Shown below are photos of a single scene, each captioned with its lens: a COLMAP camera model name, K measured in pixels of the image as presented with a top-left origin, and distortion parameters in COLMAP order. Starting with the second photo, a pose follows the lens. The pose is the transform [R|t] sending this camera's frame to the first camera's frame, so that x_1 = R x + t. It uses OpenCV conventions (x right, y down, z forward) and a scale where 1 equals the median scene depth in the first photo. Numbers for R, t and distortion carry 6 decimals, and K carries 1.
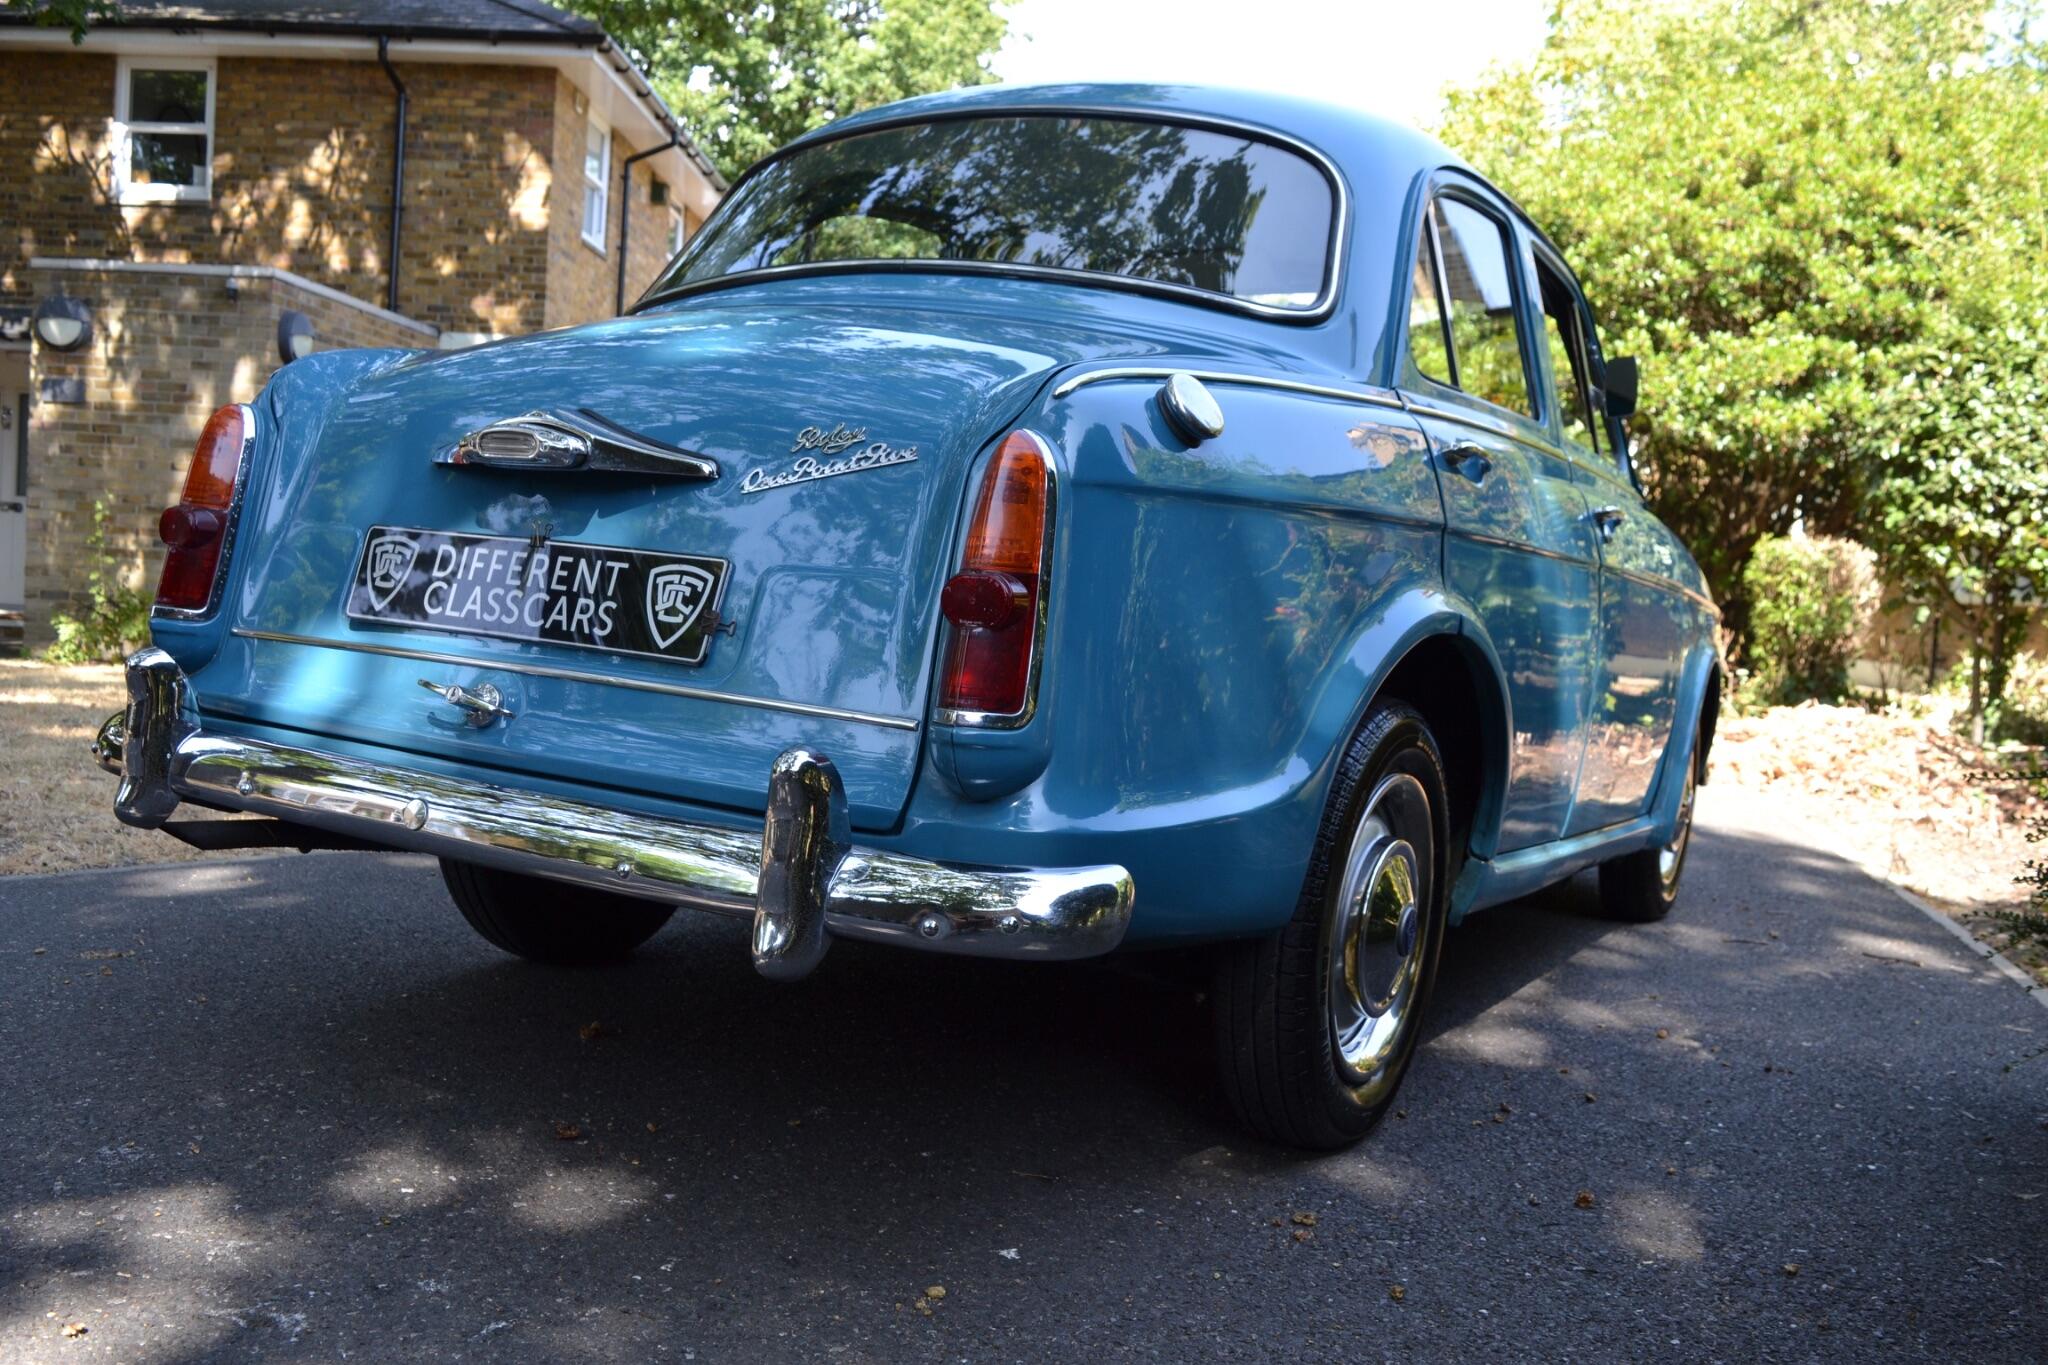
lens RADIAL K [[1784.6, 0, 1010.2], [0, 1784.6, 684.9], [0, 0, 1]] dist [-0.092473, 0.029381]
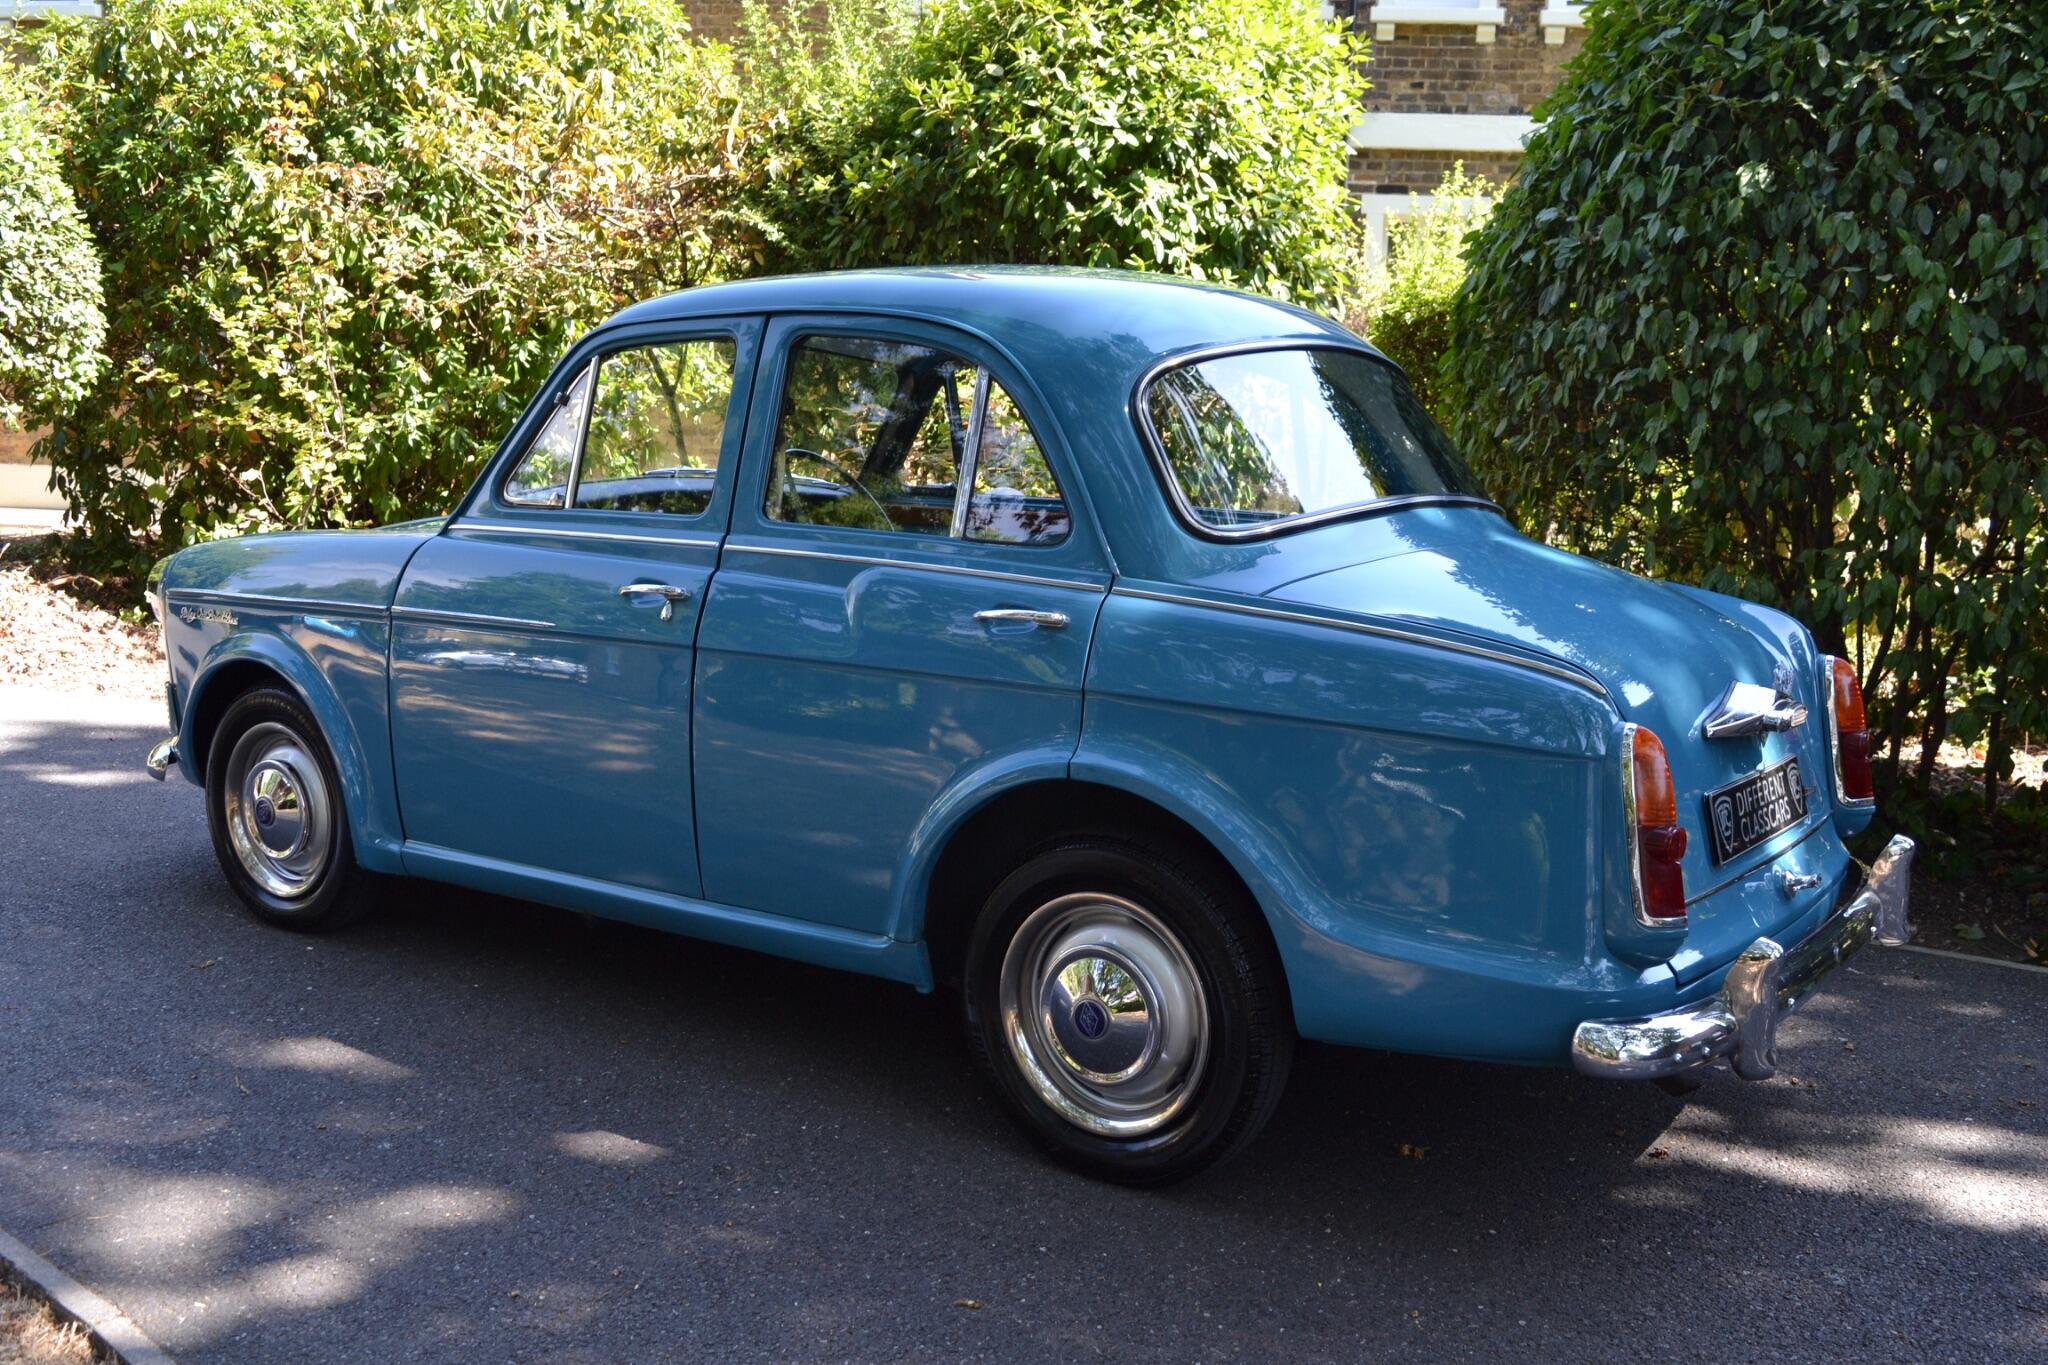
lens RADIAL K [[1989.2, 0, 1024.0], [0, 1989.2, 682.5], [0, 0, 1]] dist [-0.102985, 0.056537]
pose [[0.105215, -0.218984, 0.970039, -0.486265], [0.038189, 0.975624, 0.216102, -0.135953], [-0.993716, 0.014308, 0.111013, 0.358702]]
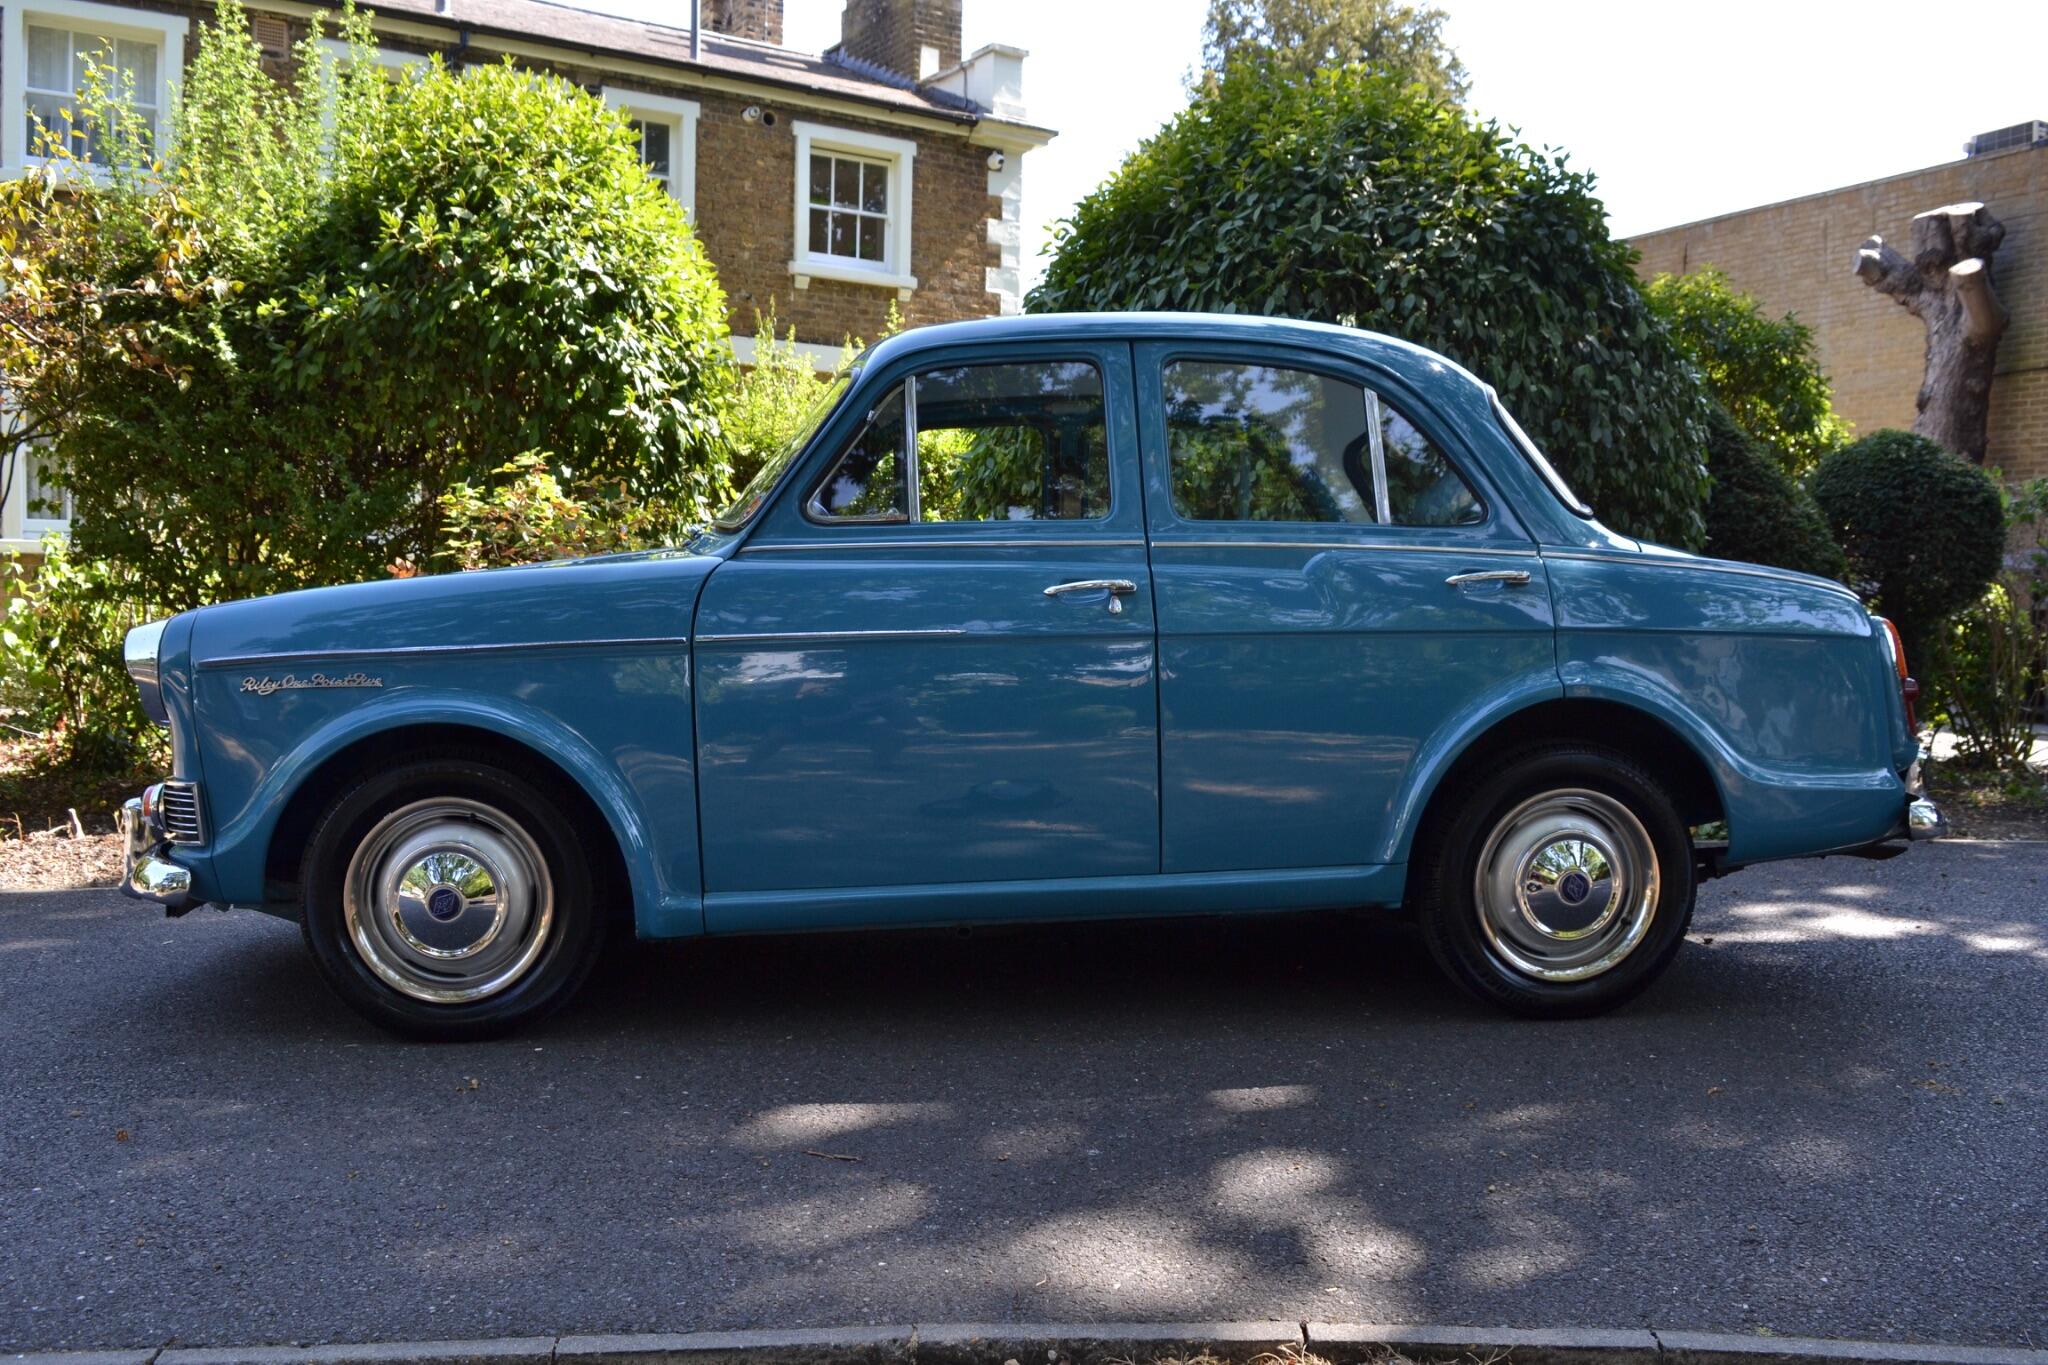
lens RADIAL K [[1625.6, 0, 1024.0], [0, 1625.6, 682.5], [0, 0, 1]] dist [-0.090492, 0.014756]
pose [[-0.570620, -0.115730, 0.813019, -0.357416], [0.003392, 0.989680, 0.143258, -0.093468], [-0.821208, 0.084504, -0.564338, 0.745894]]
